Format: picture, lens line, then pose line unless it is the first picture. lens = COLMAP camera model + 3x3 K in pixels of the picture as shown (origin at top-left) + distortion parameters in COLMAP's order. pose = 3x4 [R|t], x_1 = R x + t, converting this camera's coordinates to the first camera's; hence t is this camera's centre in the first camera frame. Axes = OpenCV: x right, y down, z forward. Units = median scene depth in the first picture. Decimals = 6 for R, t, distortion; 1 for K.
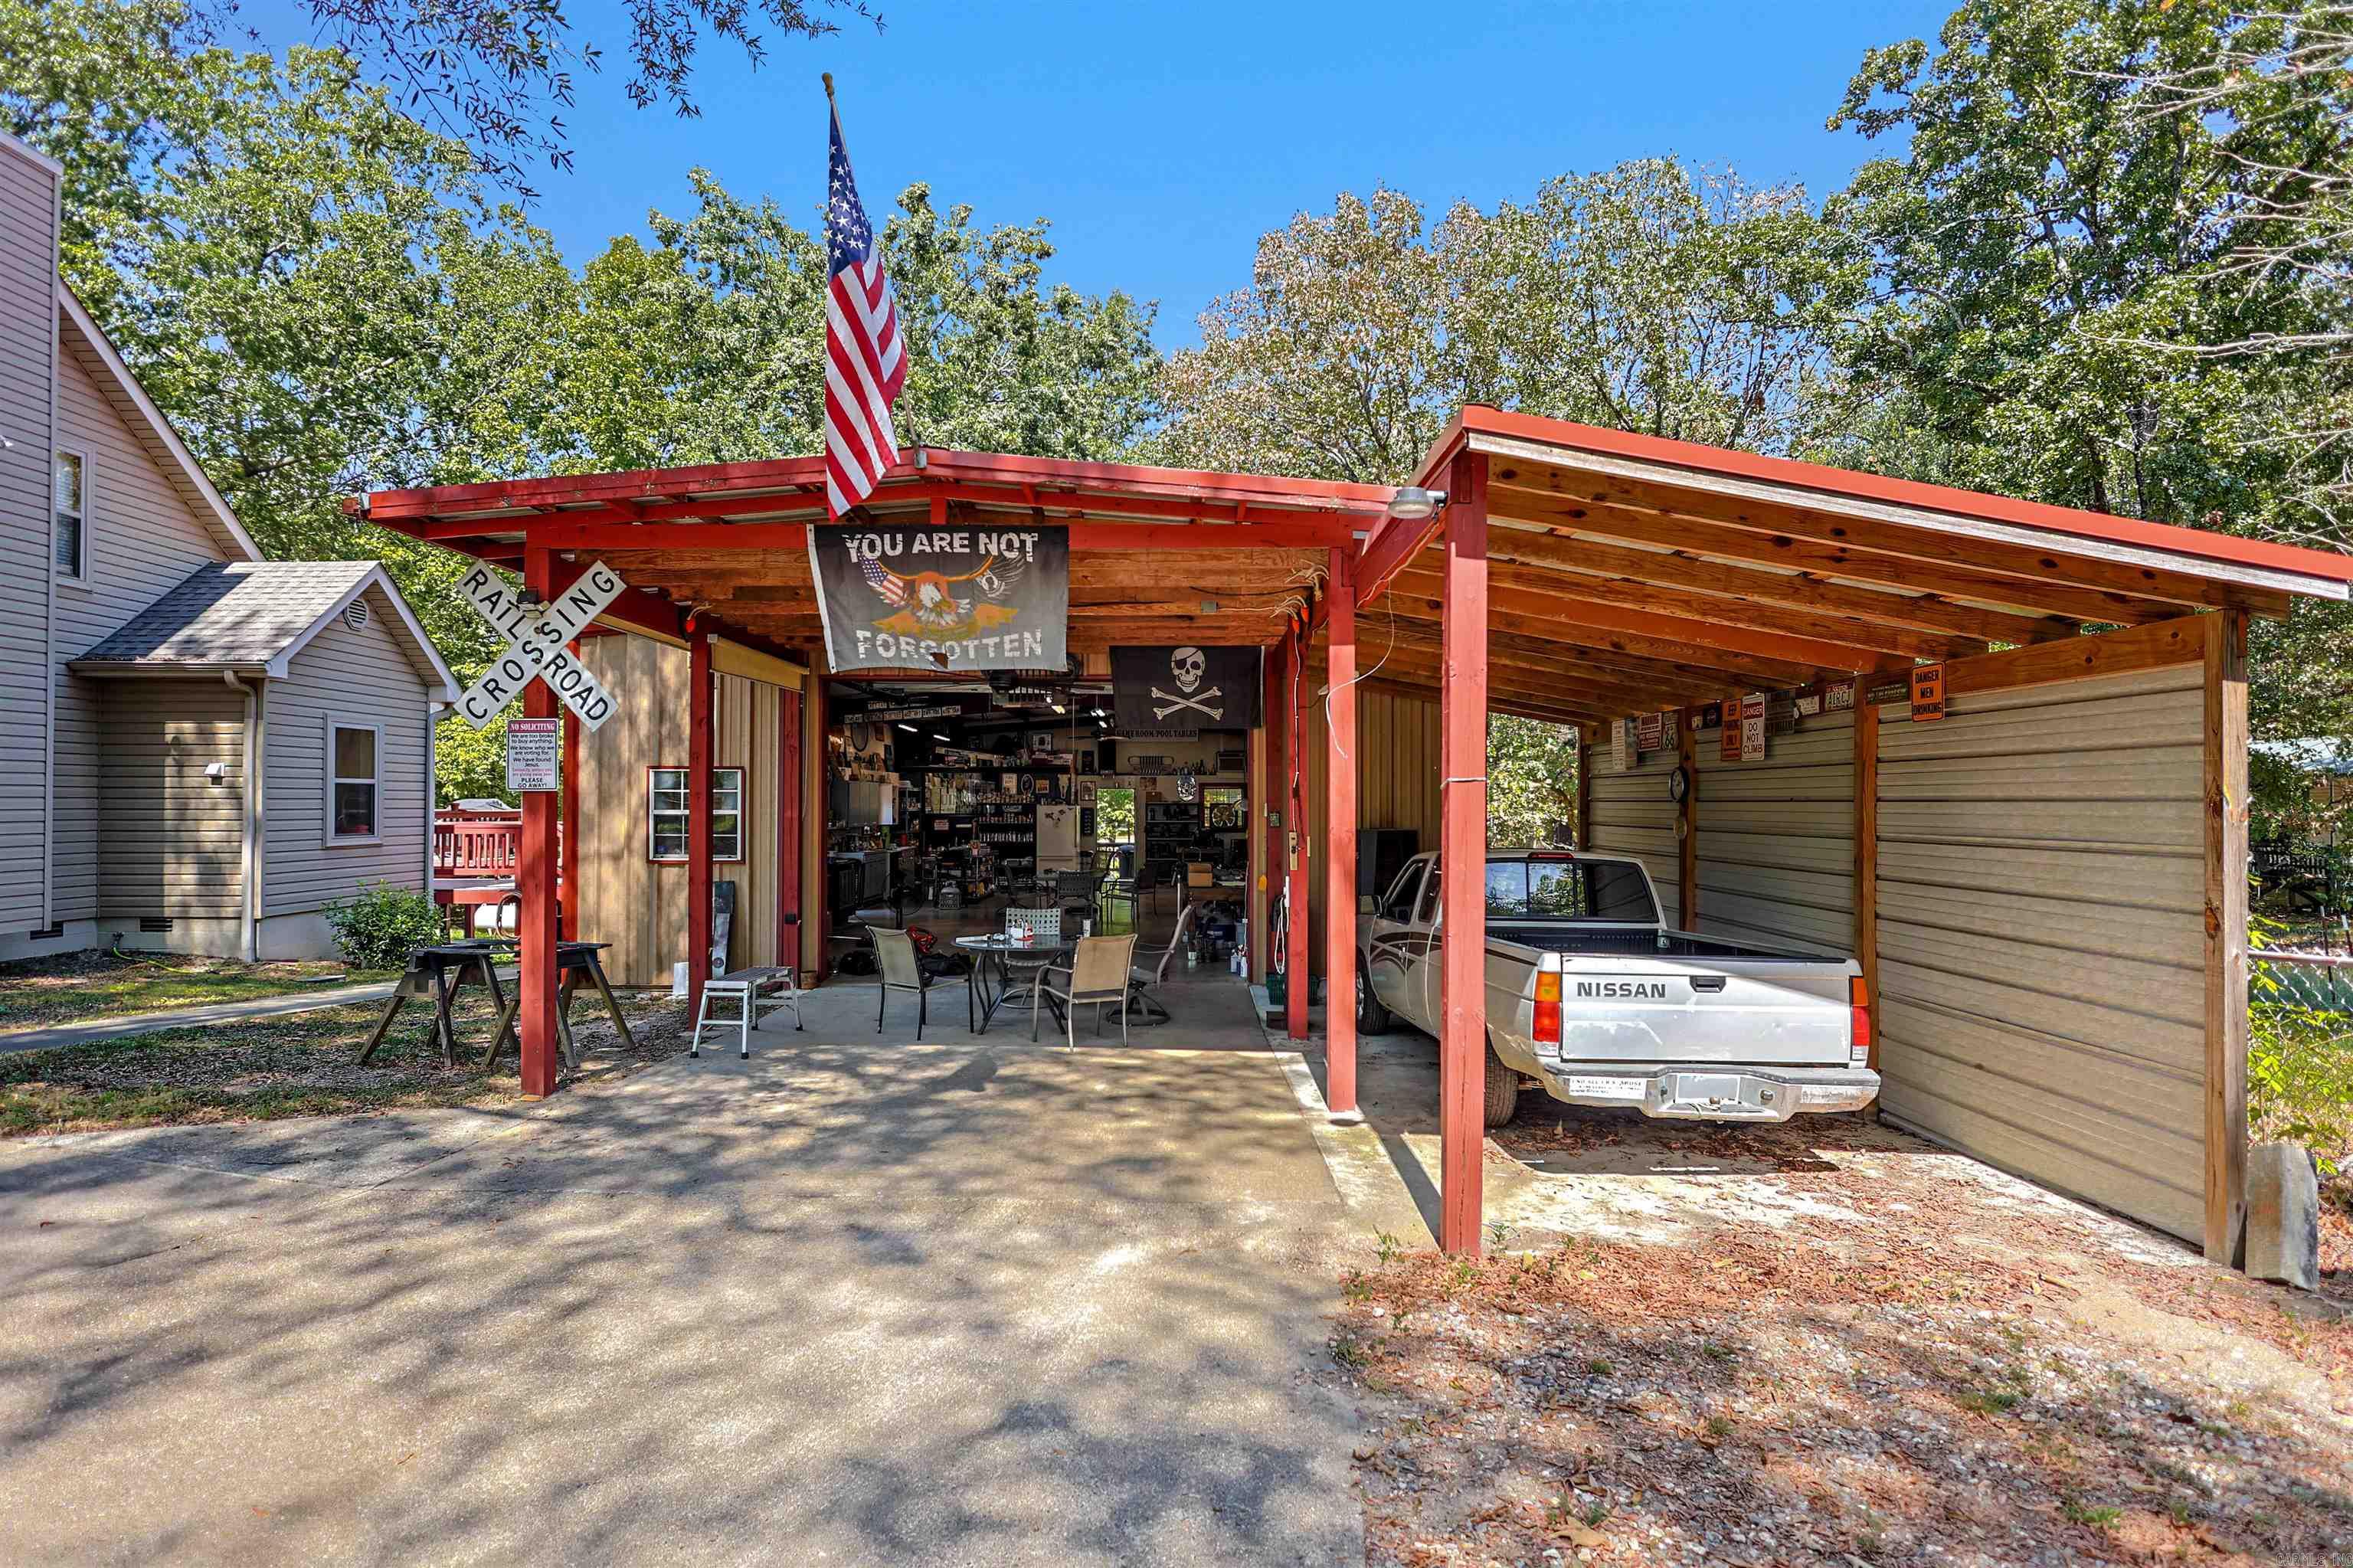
lens RADIAL K [[1152.3, 0, 1231.9], [0, 1152.3, 811.1], [0, 0, 1]] dist [-0.005544, 0.003481]
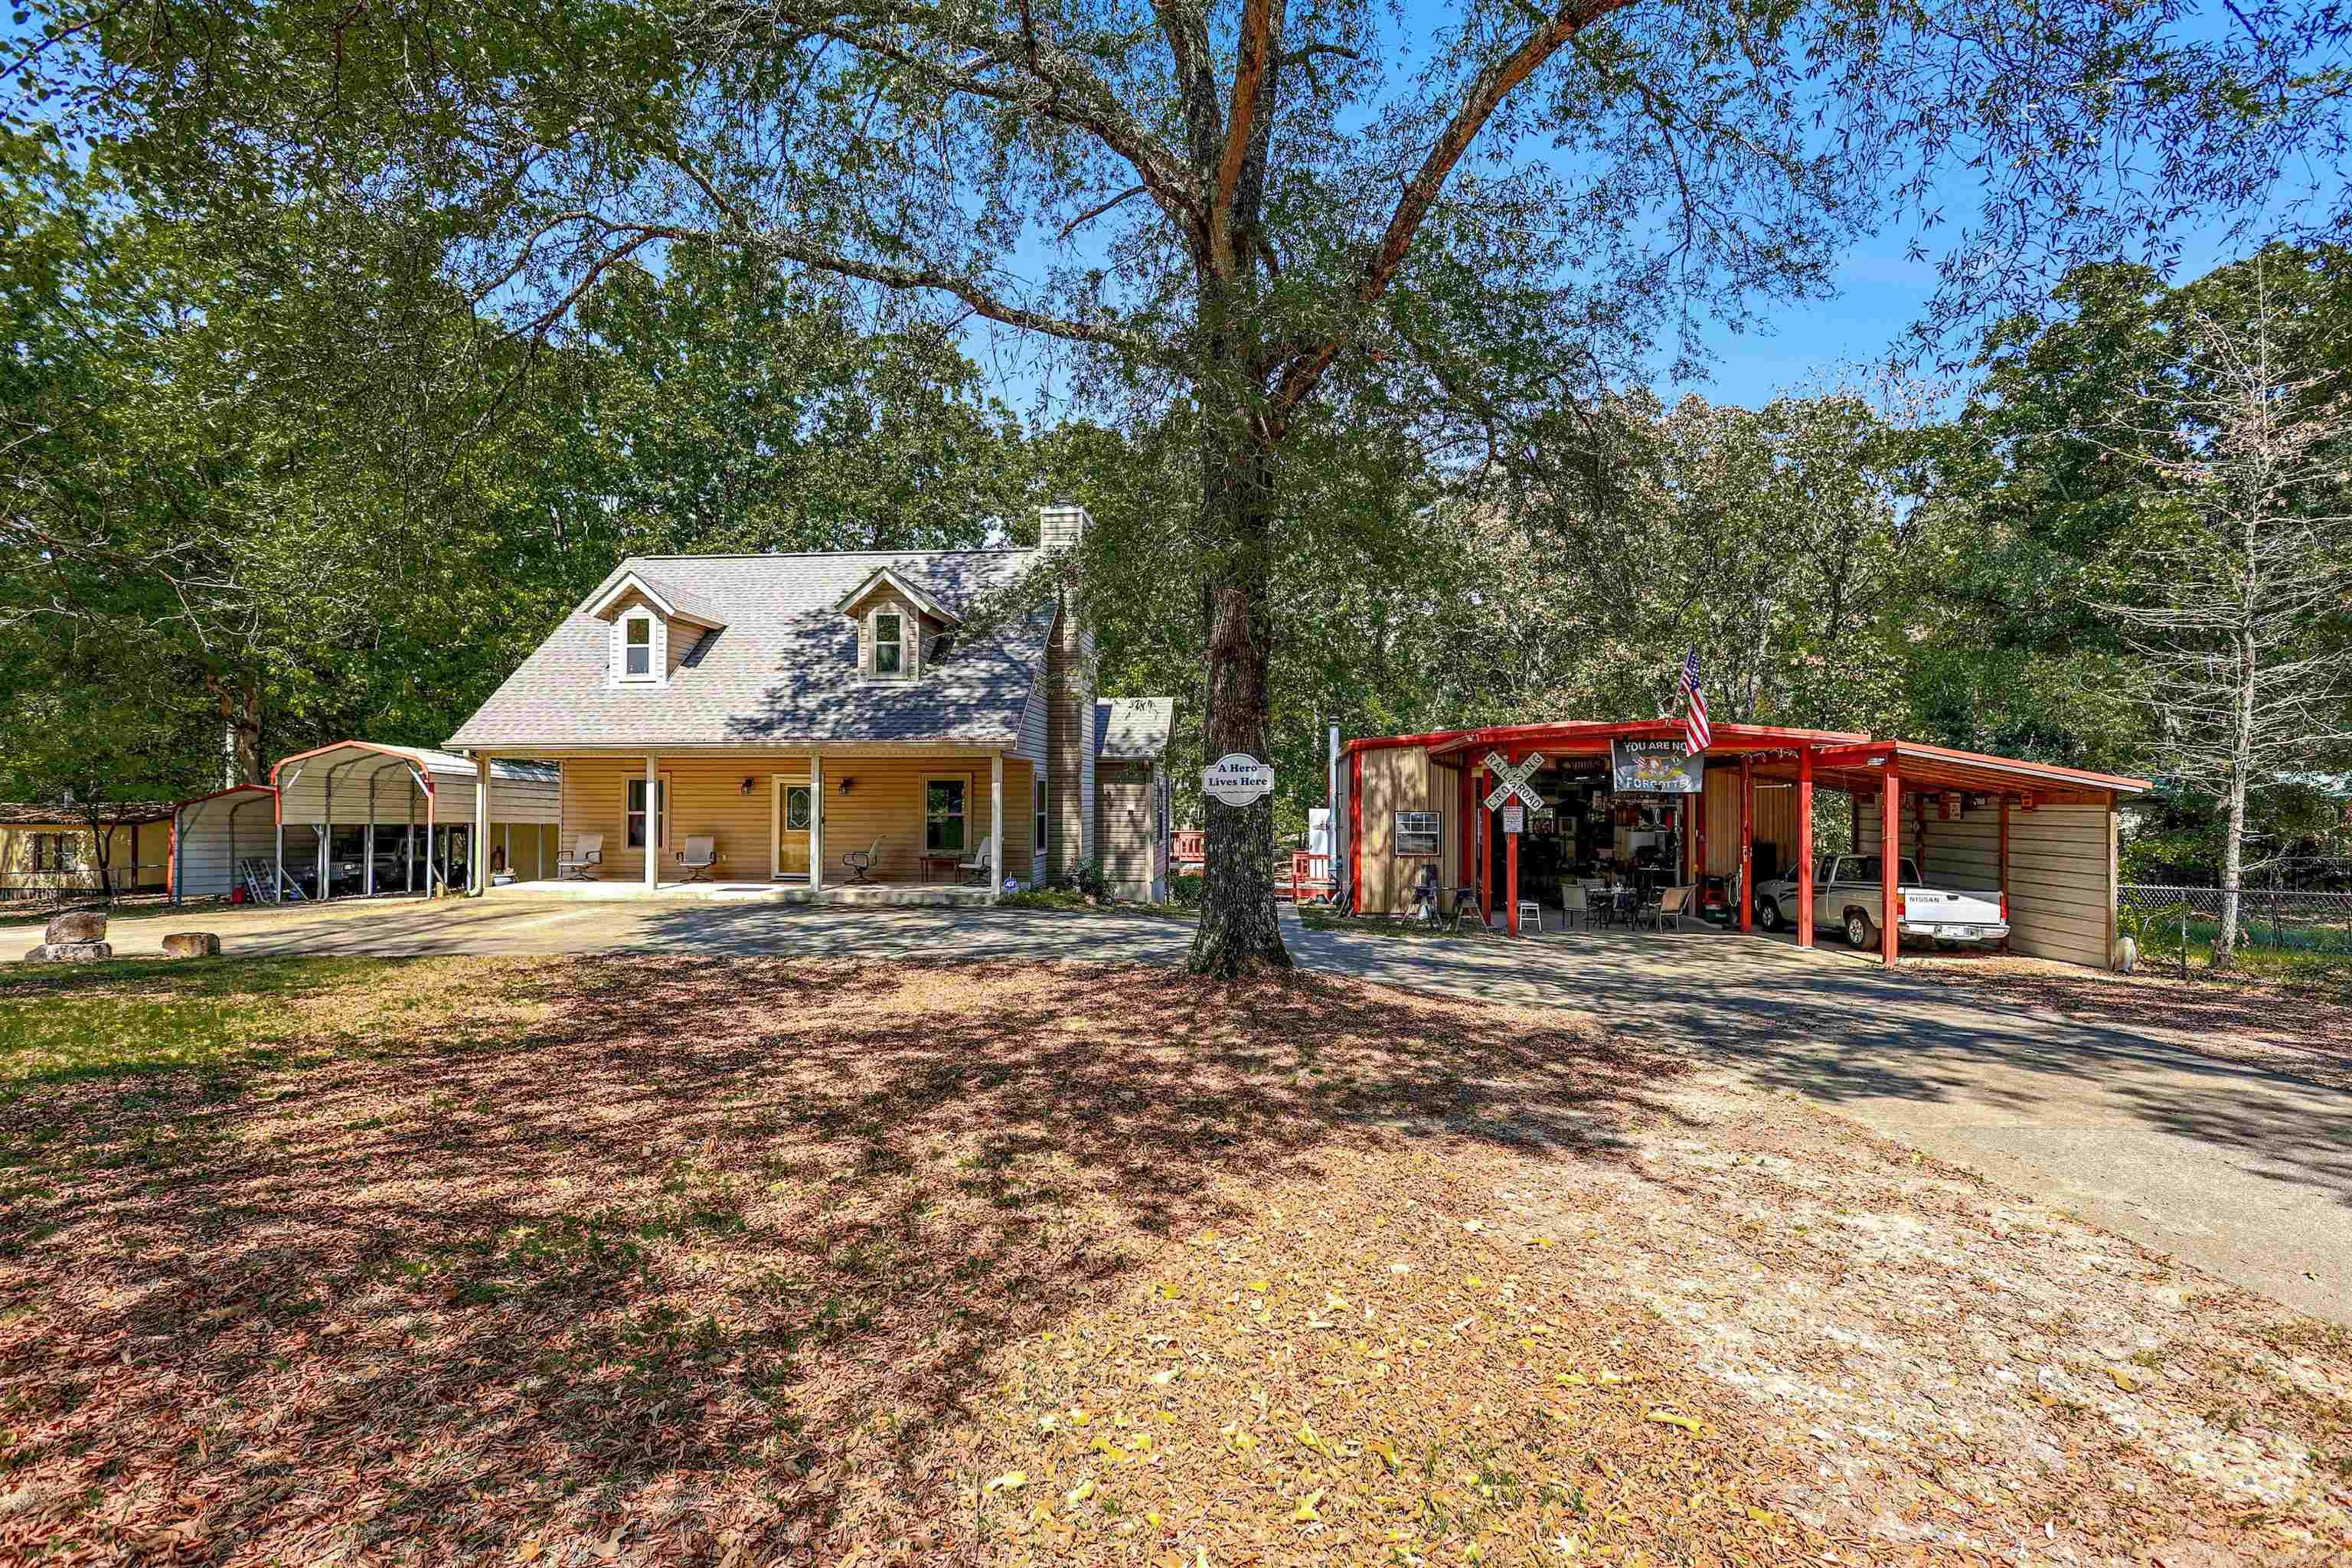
lens RADIAL K [[1151.8, 0, 1175.2], [0, 1151.8, 797.7], [0, 0, 1]] dist [-0.005544, 0.003481]
pose [[0.994038, 0.003571, -0.108978, -1.299189], [-0.004265, 0.999972, -0.006142, -0.092366], [0.108953, 0.006570, 0.994025, -2.260998]]
